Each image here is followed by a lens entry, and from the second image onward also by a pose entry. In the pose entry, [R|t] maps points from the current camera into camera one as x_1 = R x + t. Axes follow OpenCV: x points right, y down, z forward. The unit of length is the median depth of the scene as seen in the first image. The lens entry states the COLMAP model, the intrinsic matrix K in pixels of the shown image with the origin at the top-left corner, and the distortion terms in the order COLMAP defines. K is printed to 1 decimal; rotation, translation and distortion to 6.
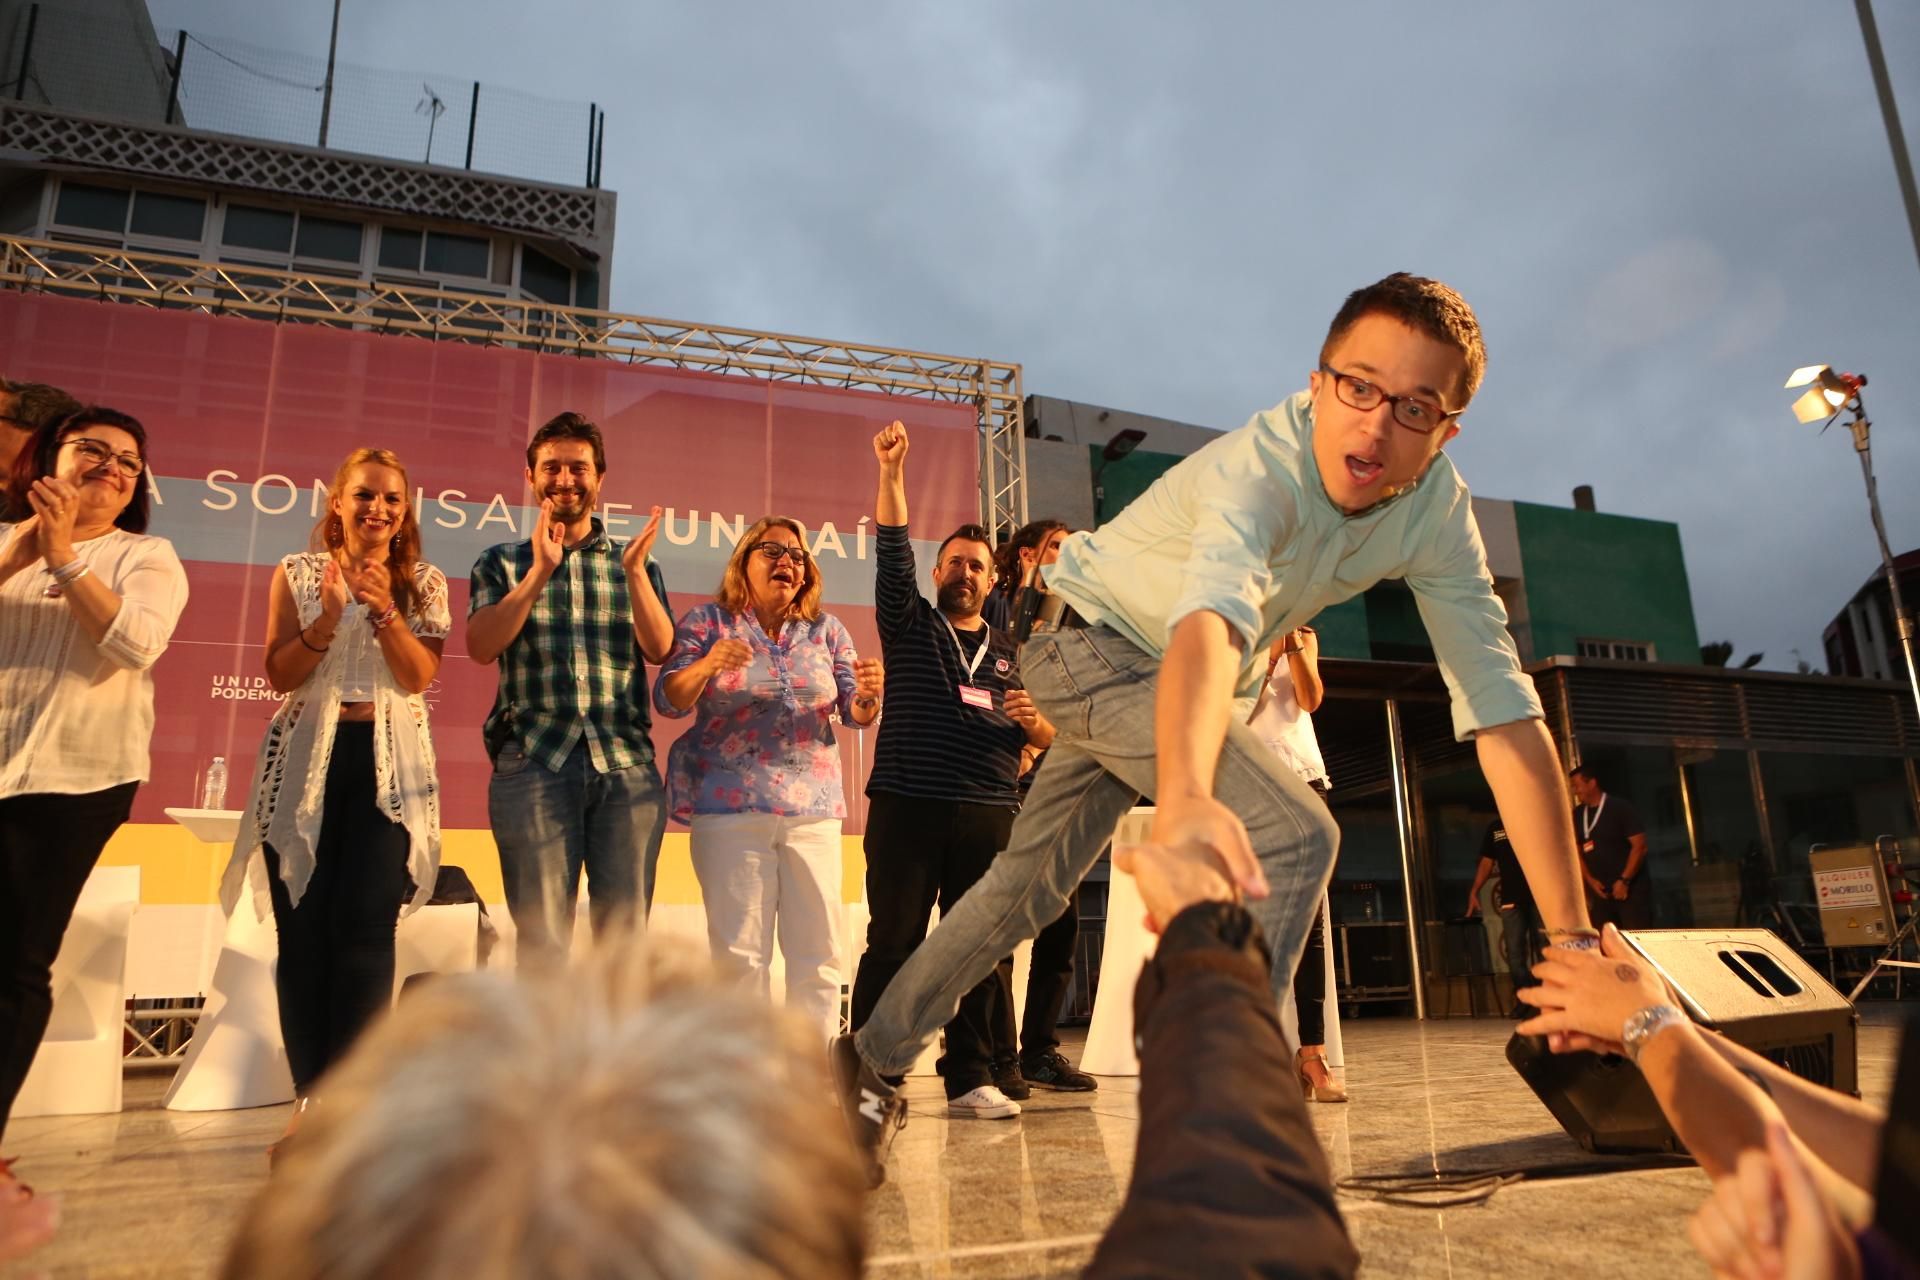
lens RADIAL K [[1309.8, 0, 960.0], [0, 1309.8, 640.0], [0, 0, 1]] dist [-0.095363, 0.064424]
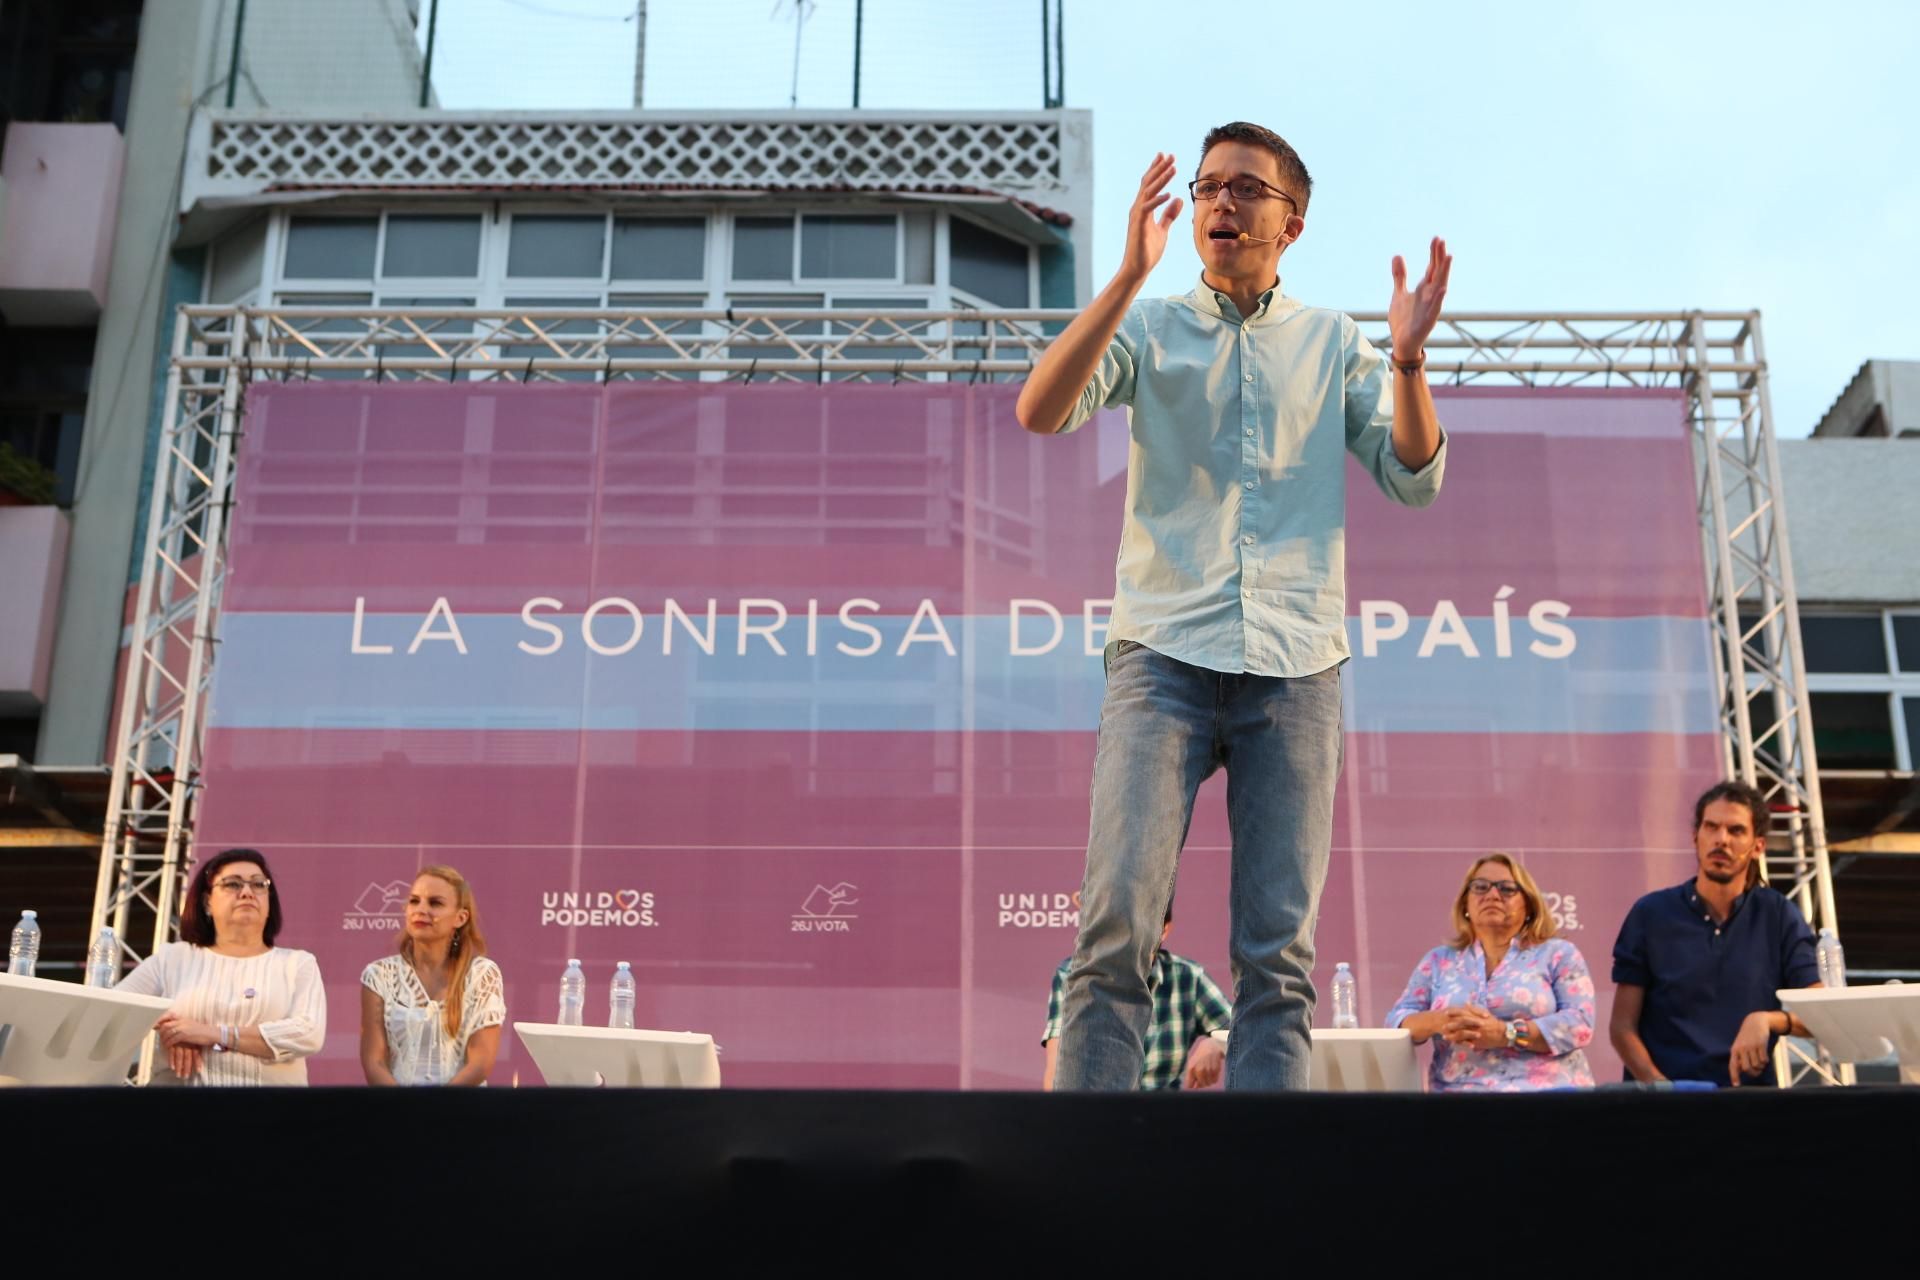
lens RADIAL K [[2460.3, 0, 960.0], [0, 2460.3, 640.0], [0, 0, 1]] dist [-0.065069, 0.265035]
pose [[0.940280, -0.086492, -0.329230, 0.043019], [0.053212, 0.992638, -0.108802, 0.026924], [0.336217, 0.084786, 0.937960, -0.101952]]
